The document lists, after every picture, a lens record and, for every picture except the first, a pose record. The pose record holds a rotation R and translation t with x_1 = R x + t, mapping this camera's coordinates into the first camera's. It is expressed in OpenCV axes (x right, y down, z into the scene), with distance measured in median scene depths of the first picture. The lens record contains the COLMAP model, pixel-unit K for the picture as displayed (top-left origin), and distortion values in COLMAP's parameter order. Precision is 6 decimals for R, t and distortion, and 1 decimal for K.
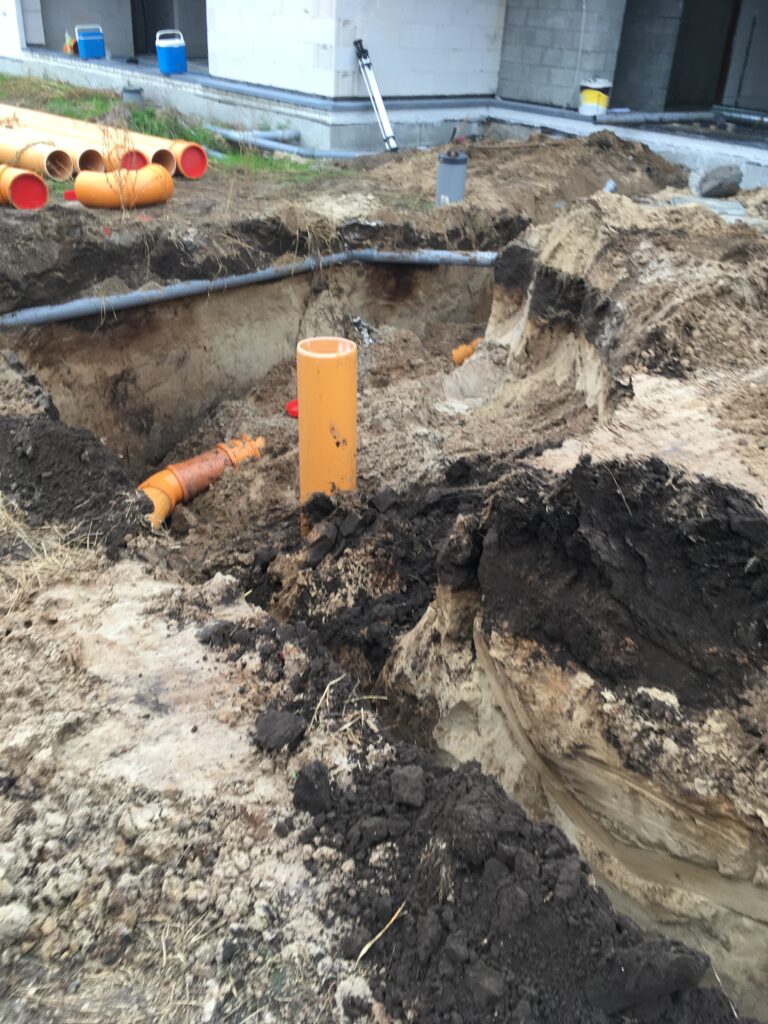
lens RADIAL K [[870.2, 0, 384.0], [0, 870.2, 512.0], [0, 0, 1]] dist [-0.004384, -0.007998]
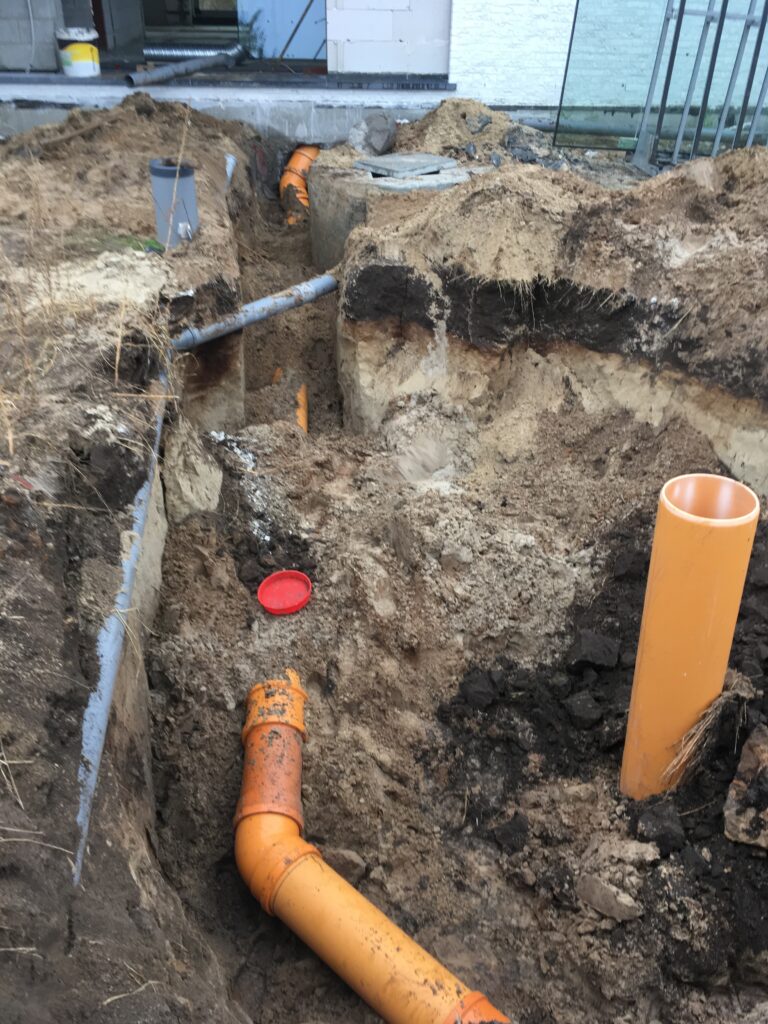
lens RADIAL K [[881.0, 0, 384.0], [0, 881.0, 512.0], [0, 0, 1]] dist [0.004305, -0.009610]
pose [[0.618380, -0.448596, 0.645266, -0.412813], [0.405280, 0.885505, 0.227220, -0.273382], [-0.673316, 0.121005, 0.729386, 0.439788]]
